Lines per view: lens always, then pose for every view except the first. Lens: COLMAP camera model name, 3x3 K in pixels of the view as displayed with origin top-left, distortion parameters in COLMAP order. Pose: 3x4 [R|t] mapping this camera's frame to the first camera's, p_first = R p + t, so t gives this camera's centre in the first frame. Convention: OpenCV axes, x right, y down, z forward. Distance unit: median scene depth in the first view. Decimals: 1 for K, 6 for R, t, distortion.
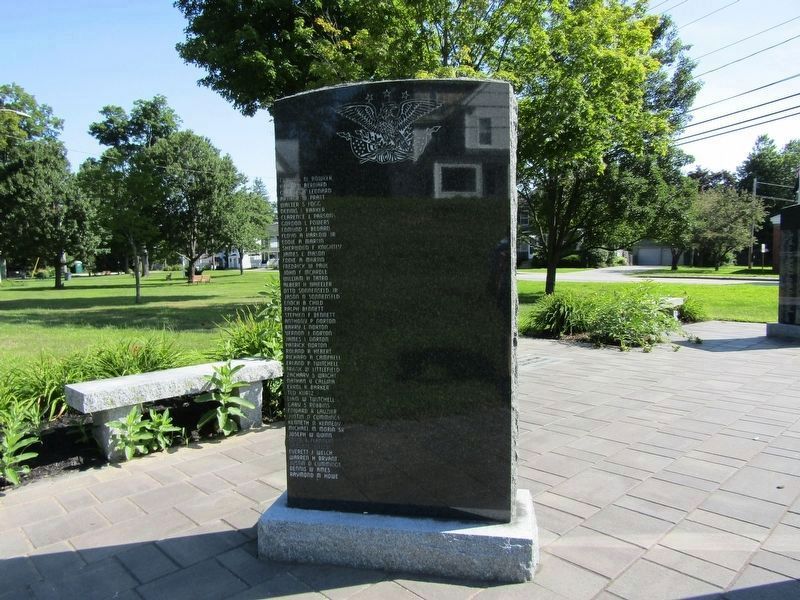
lens RADIAL K [[577.4, 0, 400.0], [0, 577.4, 300.0], [0, 0, 1]] dist [0.007601, 0.001312]
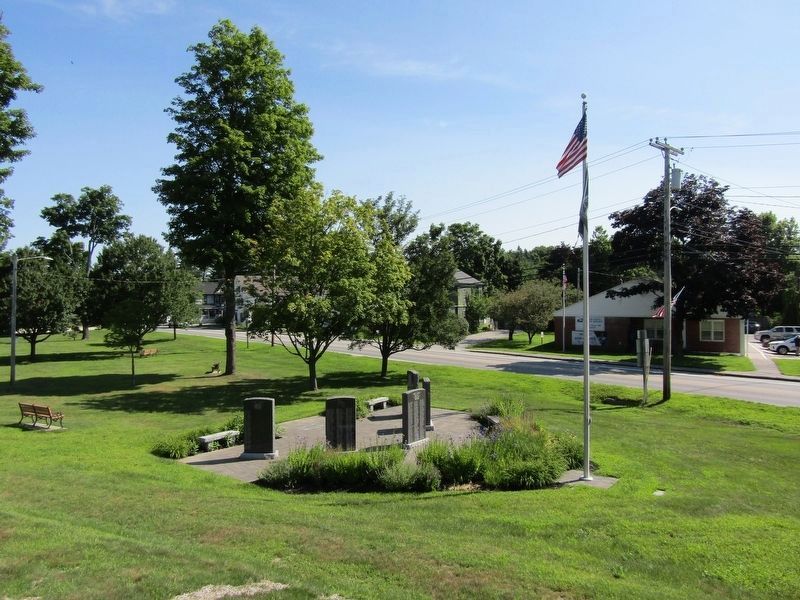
lens RADIAL K [[563.1, 0, 400.0], [0, 563.1, 300.0], [0, 0, 1]] dist [-0.003831, -0.006488]
pose [[0.990656, 0.006797, 0.136216, 0.023510], [0.003879, 0.996949, -0.077964, -0.030688], [-0.136331, 0.077764, 0.987607, -0.195121]]
